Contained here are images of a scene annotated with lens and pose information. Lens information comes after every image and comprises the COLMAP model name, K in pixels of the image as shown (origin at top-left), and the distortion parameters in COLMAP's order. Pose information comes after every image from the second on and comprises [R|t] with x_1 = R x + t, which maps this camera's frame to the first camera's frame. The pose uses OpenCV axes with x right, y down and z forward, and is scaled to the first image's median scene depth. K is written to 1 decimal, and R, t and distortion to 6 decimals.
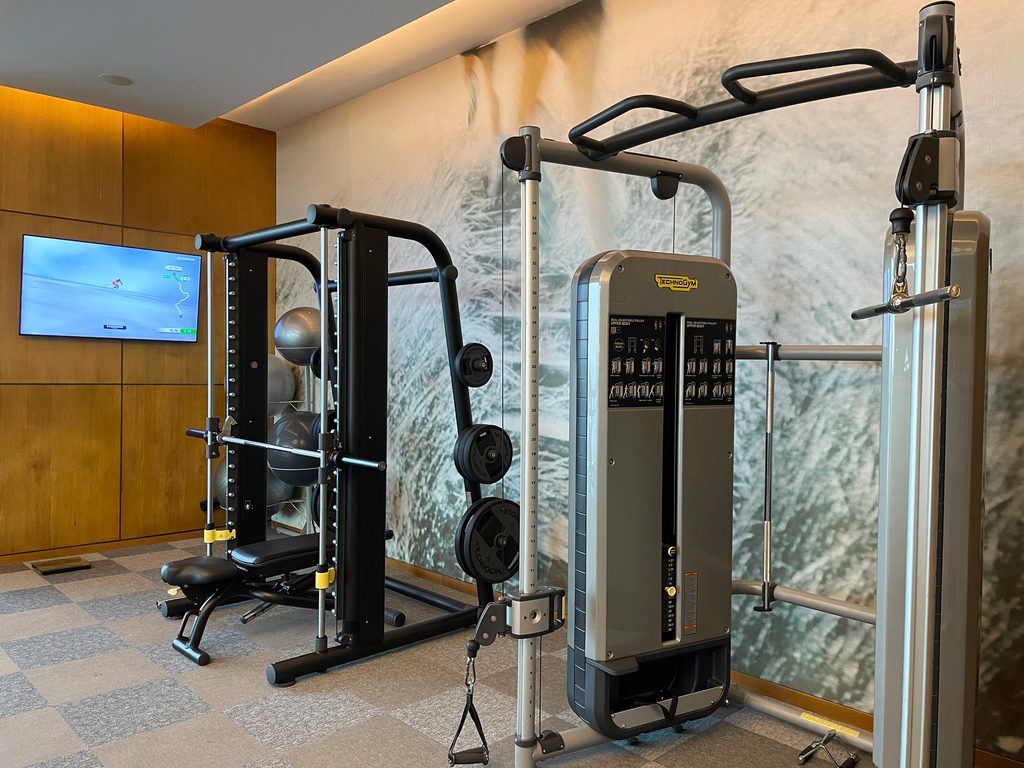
lens RADIAL K [[775.2, 0, 522.3], [0, 775.2, 394.6], [0, 0, 1]] dist [0.056695, -0.061735]
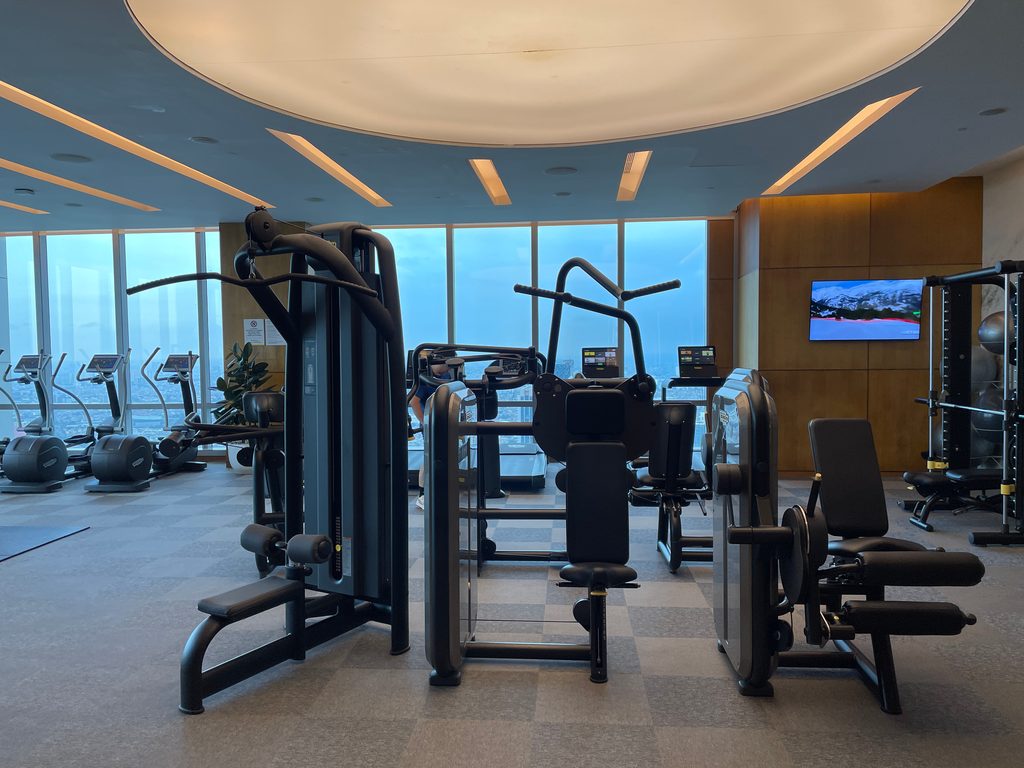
lens RADIAL K [[775.2, 0, 519.3], [0, 775.2, 384.7], [0, 0, 1]] dist [0.056695, -0.061735]
pose [[0.658617, 0.006495, -0.752450, 0.248556], [0.001759, 0.999947, 0.010171, -0.000452], [0.752476, -0.008022, 0.658570, -0.681971]]
